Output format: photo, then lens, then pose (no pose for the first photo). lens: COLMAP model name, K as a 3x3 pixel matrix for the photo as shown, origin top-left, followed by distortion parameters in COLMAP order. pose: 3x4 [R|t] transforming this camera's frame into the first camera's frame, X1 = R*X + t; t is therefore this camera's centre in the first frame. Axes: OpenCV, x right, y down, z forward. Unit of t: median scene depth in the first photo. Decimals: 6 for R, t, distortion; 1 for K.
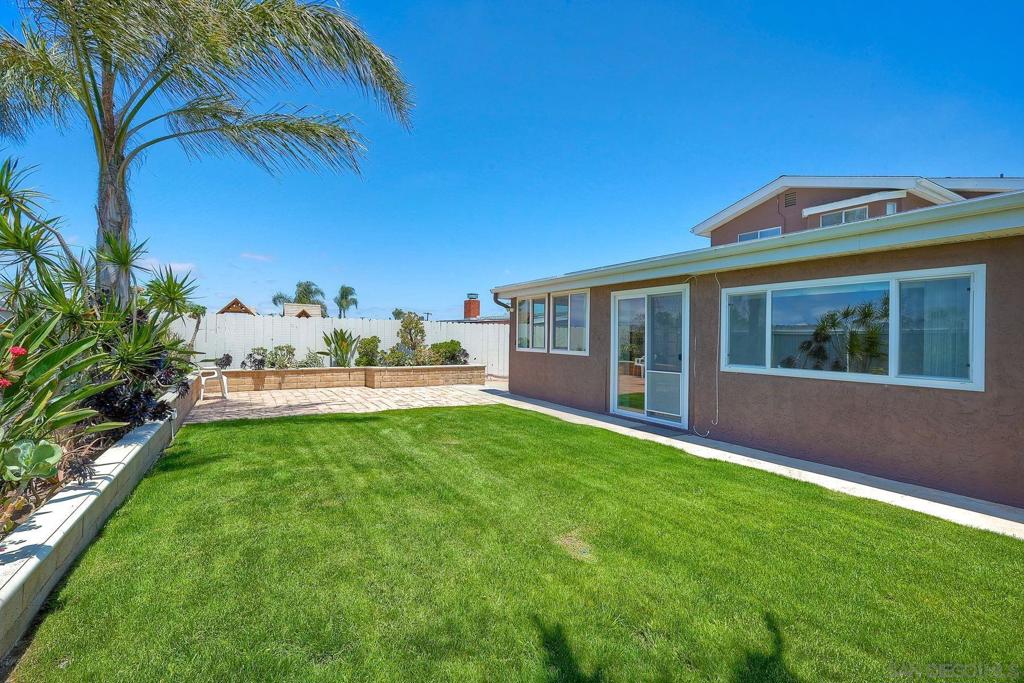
lens RADIAL K [[455.1, 0, 519.9], [0, 455.1, 337.1], [0, 0, 1]] dist [0.002034, 0.000473]
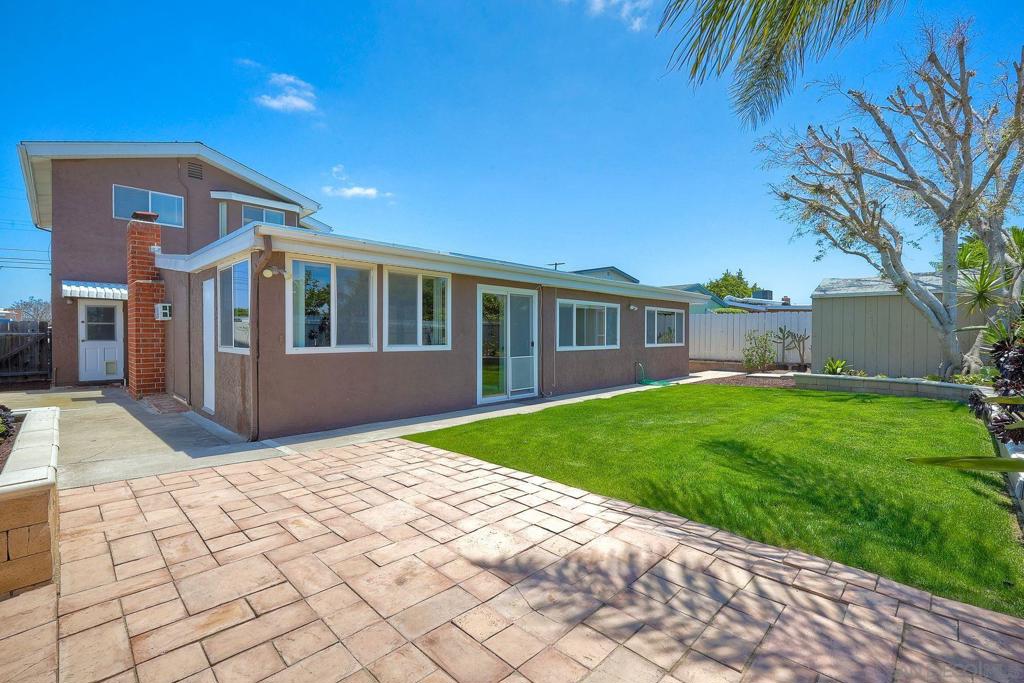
lens RADIAL K [[455.1, 0, 519.9], [0, 455.1, 337.1], [0, 0, 1]] dist [0.002034, 0.000473]
pose [[-0.249691, -0.018647, 0.968146, -0.672274], [-0.005396, 0.999826, 0.017865, -0.000311], [-0.968310, -0.000763, -0.249748, 0.981993]]
